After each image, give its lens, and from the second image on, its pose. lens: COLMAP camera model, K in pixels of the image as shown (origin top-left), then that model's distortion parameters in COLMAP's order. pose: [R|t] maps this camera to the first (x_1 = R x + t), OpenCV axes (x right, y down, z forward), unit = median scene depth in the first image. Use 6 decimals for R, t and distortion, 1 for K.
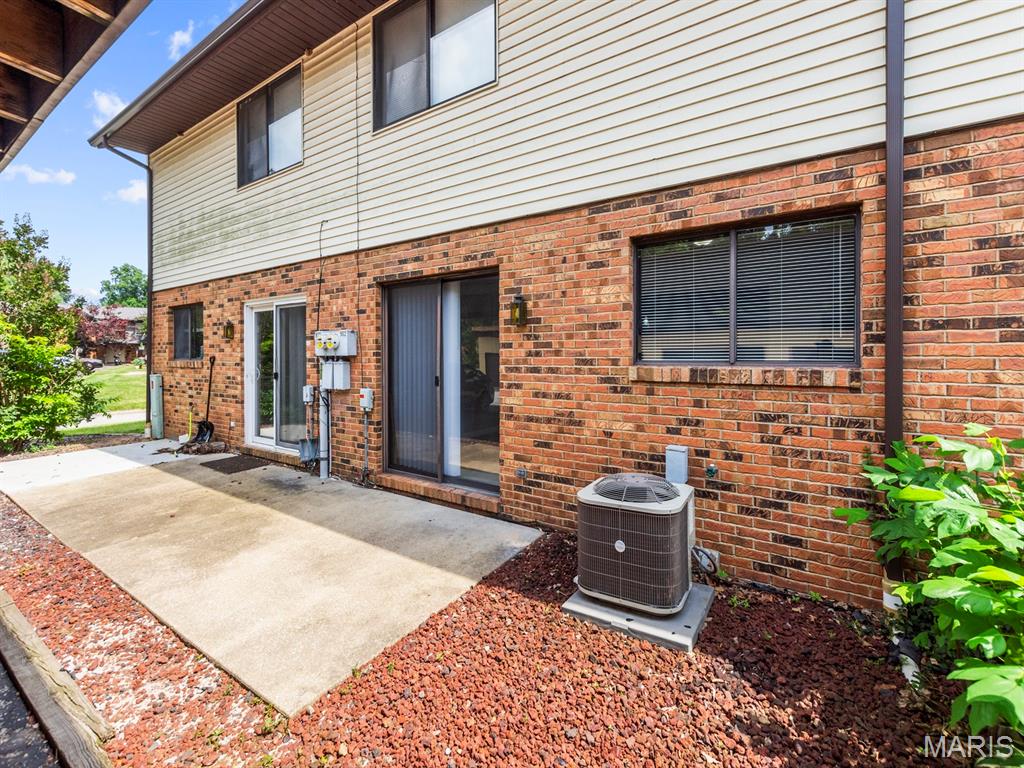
lens RADIAL K [[449.5, 0, 514.5], [0, 449.5, 352.8], [0, 0, 1]] dist [0.007169, -0.002171]
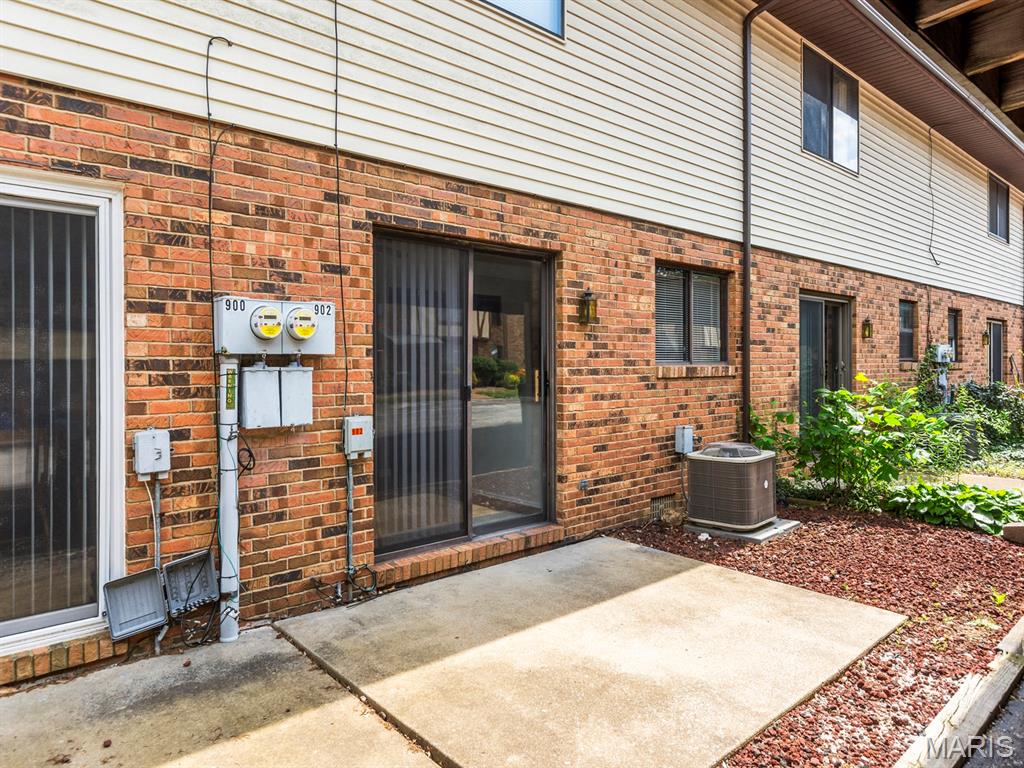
lens RADIAL K [[662.7, 0, 507.9], [0, 662.7, 357.6], [0, 0, 1]] dist [0.006890, -0.001964]
pose [[0.256779, 0.009832, 0.966420, -1.406629], [-0.001577, 0.999951, -0.009754, 0.022779], [-0.966469, 0.000980, 0.256782, 0.844000]]
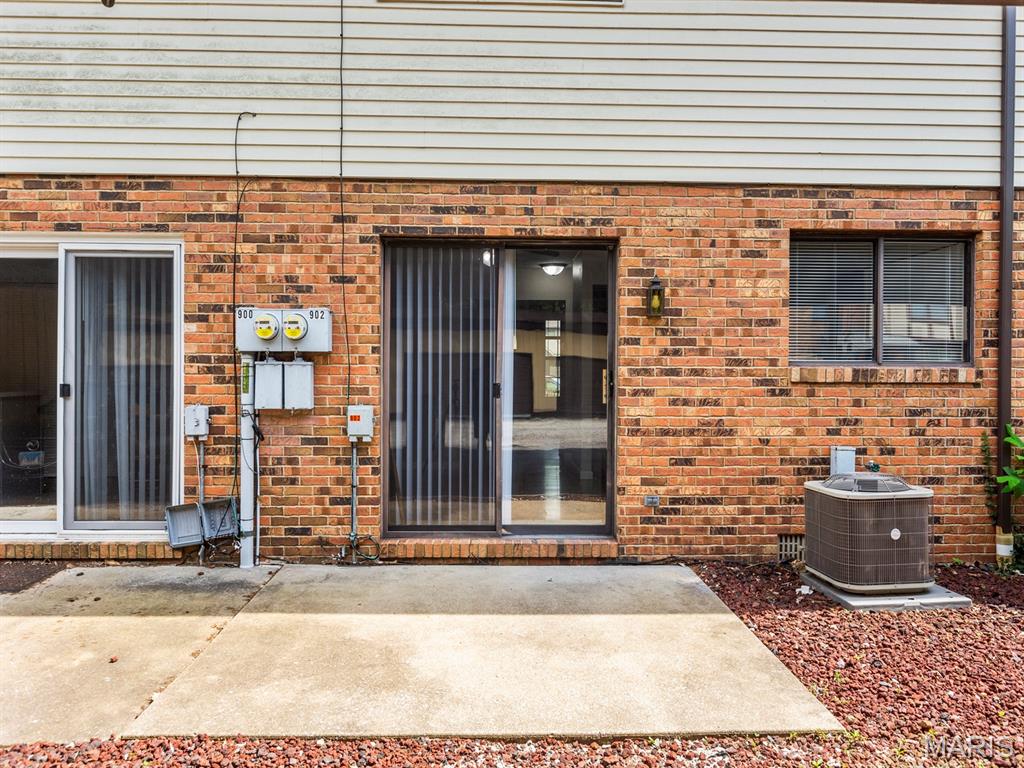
lens RADIAL K [[729.6, 0, 514.4], [0, 729.6, 362.9], [0, 0, 1]] dist [-0.000586, 0.001383]
pose [[0.815226, 0.010863, 0.579041, -0.991380], [-0.010623, 0.999936, -0.003803, 0.030348], [-0.579046, -0.003051, 0.815289, 0.085413]]
